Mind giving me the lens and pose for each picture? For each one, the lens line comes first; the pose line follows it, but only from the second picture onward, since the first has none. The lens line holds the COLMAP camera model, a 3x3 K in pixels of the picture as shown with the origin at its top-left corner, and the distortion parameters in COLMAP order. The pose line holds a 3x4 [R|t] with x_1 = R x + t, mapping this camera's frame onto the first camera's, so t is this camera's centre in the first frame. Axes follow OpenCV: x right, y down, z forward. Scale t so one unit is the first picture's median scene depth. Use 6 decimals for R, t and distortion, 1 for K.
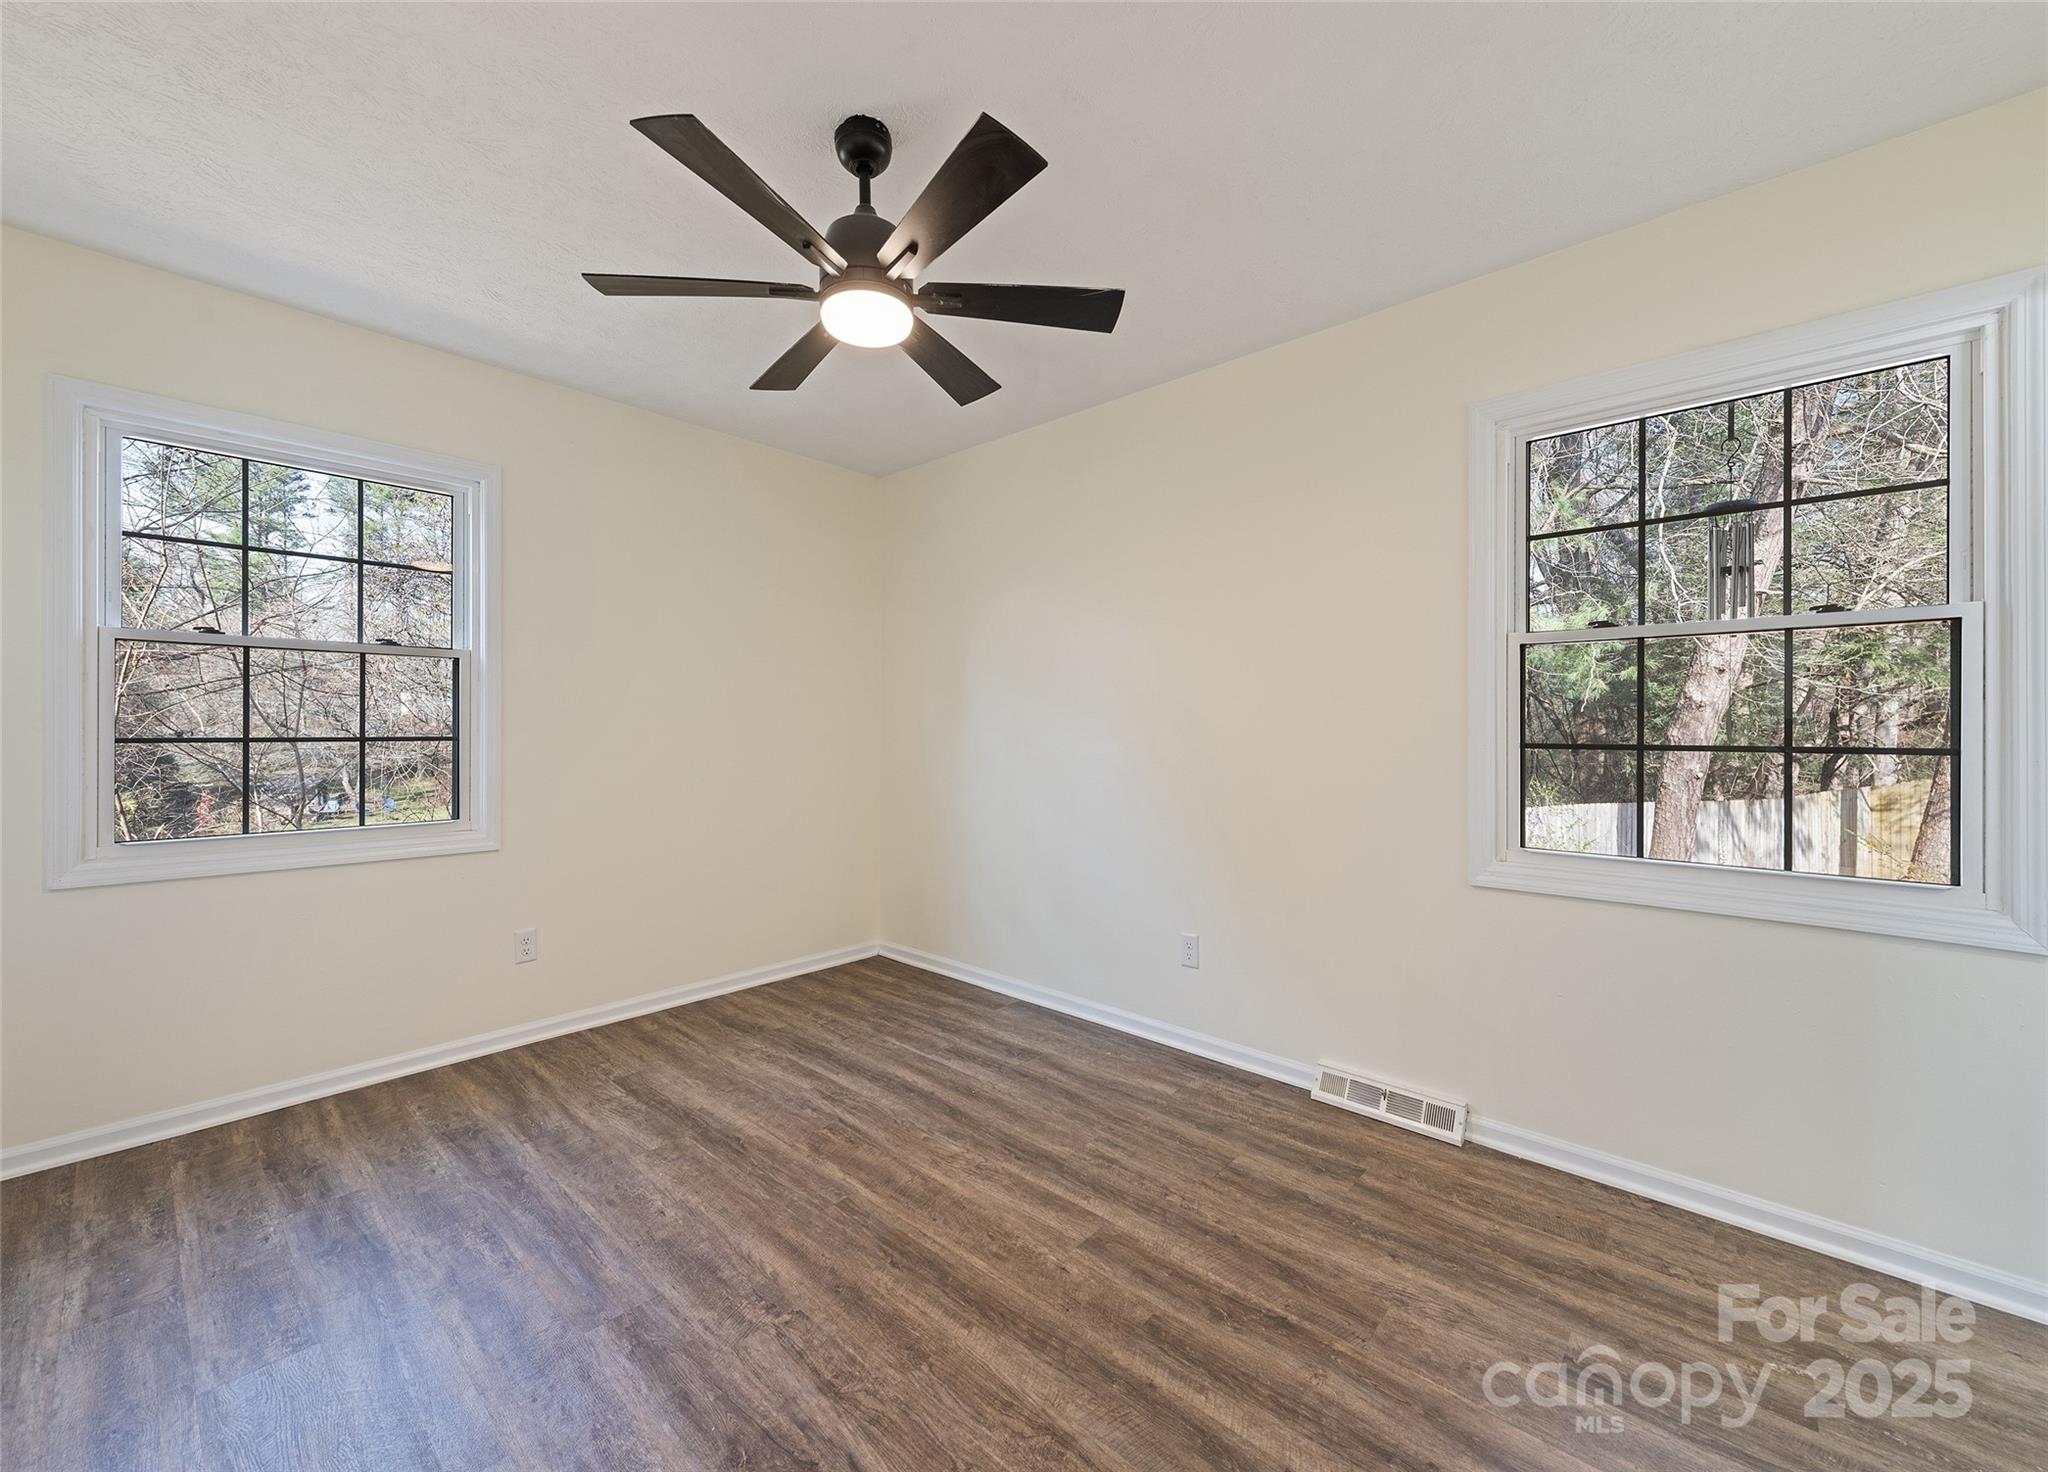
lens RADIAL K [[816.0, 0, 1024.0], [0, 816.0, 736.0], [0, 0, 1]] dist [0.001647, 0.000176]
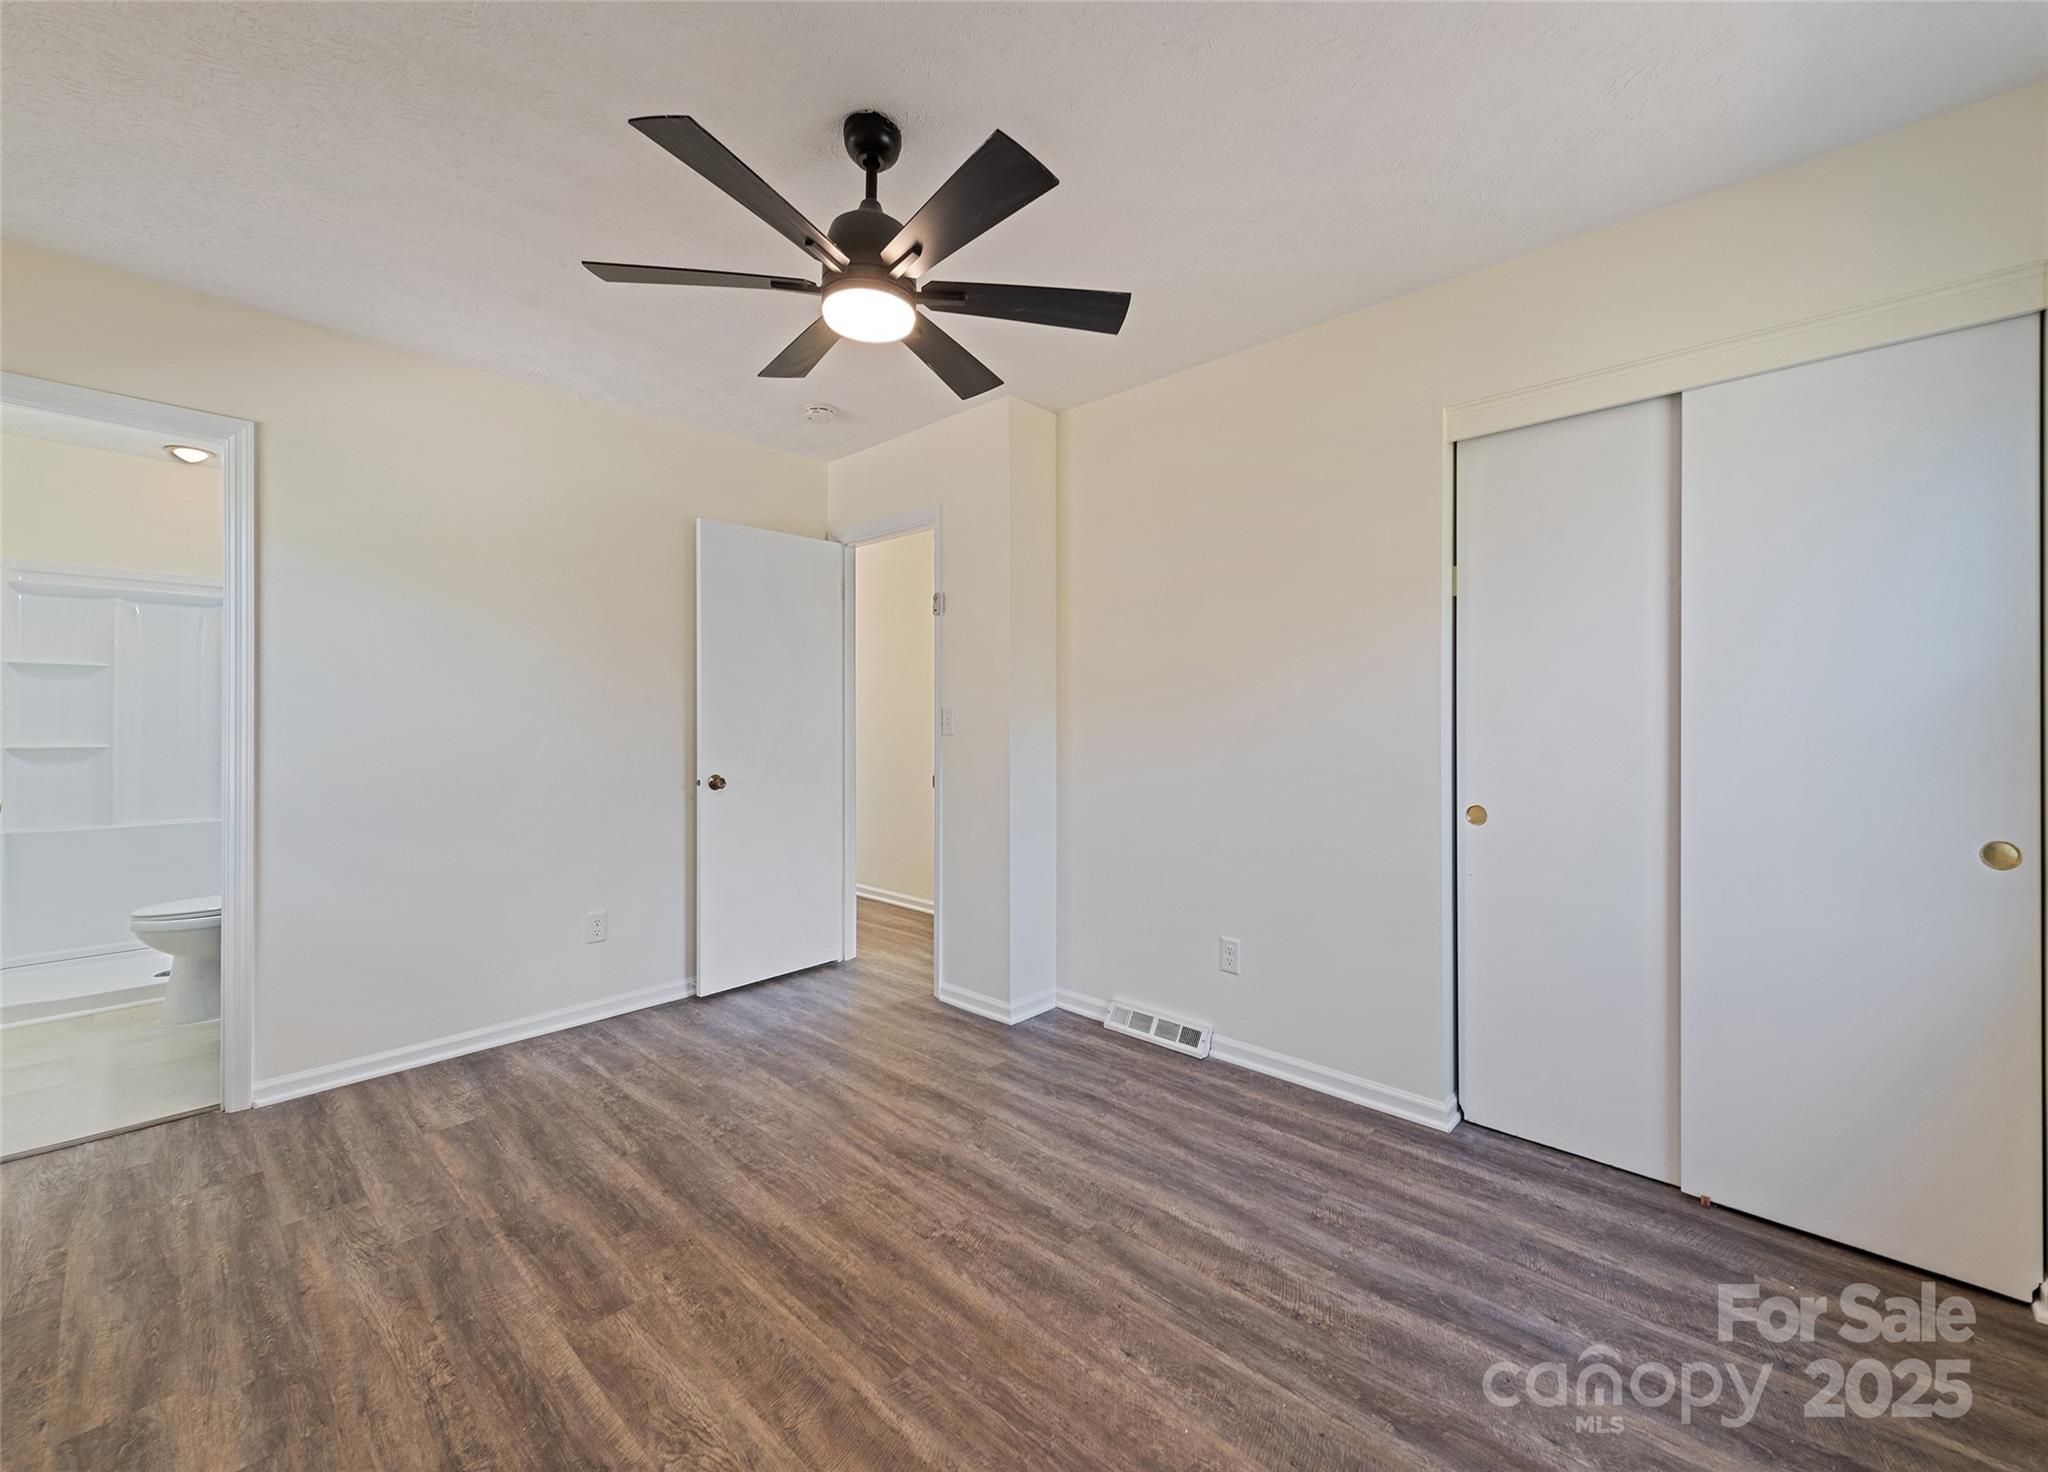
lens RADIAL K [[807.7, 0, 1020.8], [0, 807.7, 707.0], [0, 0, 1]] dist [0.007023, -0.000106]
pose [[-0.999970, -0.003837, 0.006730, -0.338378], [-0.003801, 0.999978, 0.005368, -0.037398], [-0.006750, 0.005342, -0.999963, 1.744794]]
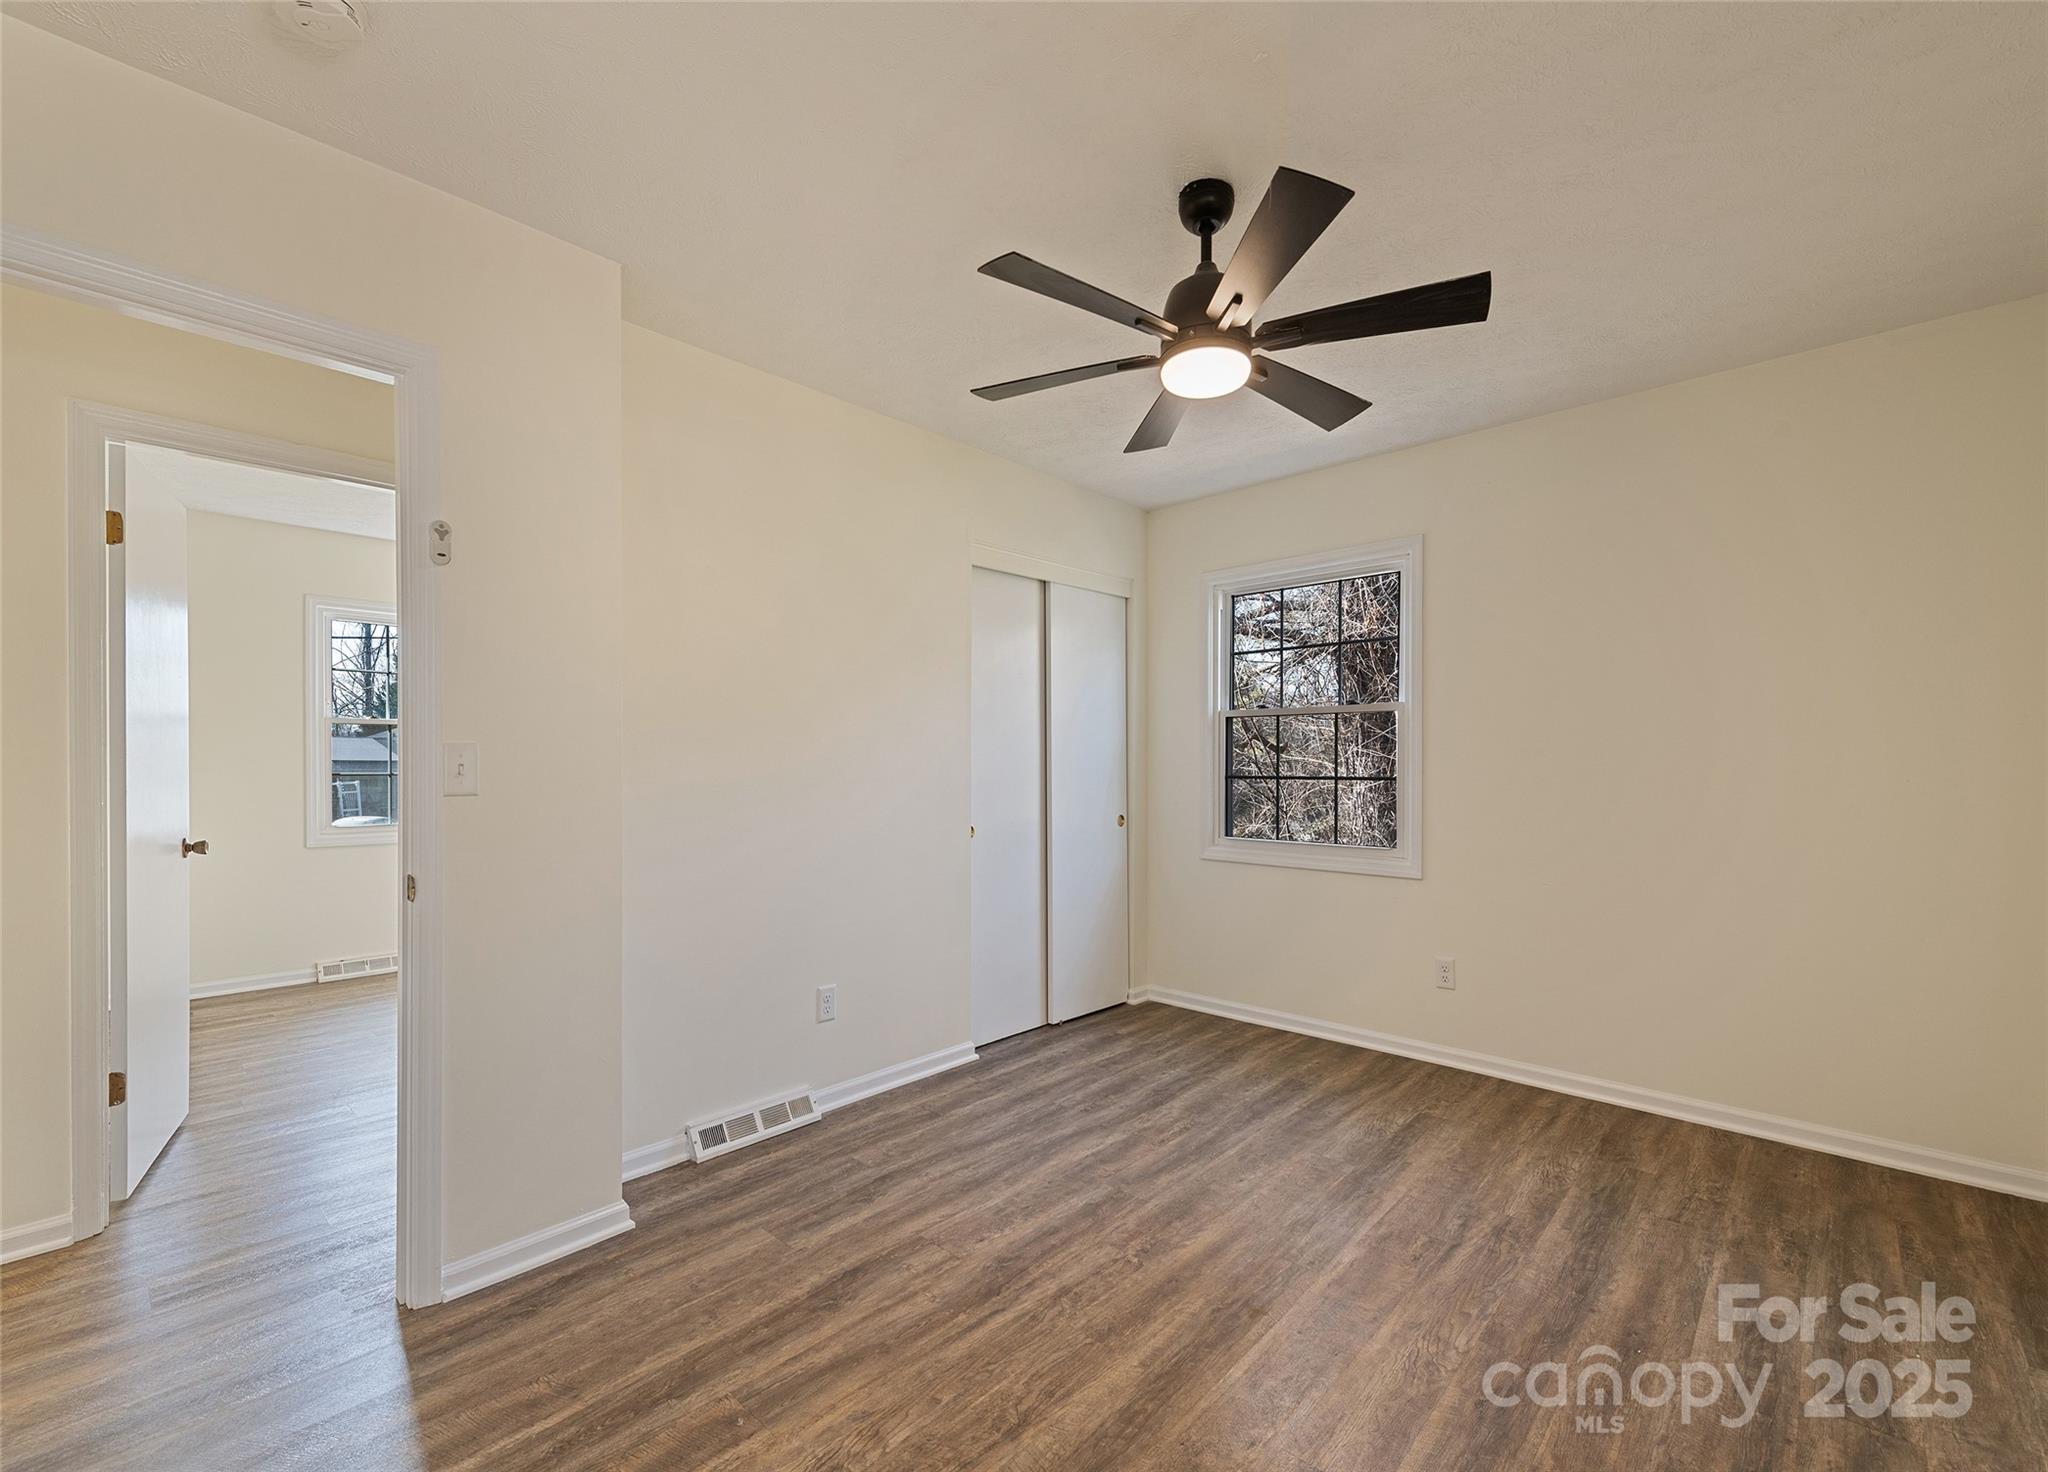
lens RADIAL K [[866.1, 0, 1024.0], [0, 866.1, 736.0], [0, 0, 1]] dist [0.008380, -0.000551]
pose [[-0.020526, -0.034569, -0.999192, 0.832159], [-0.011504, 0.999344, -0.034338, -0.014887], [0.999723, 0.010790, -0.020910, 0.693731]]
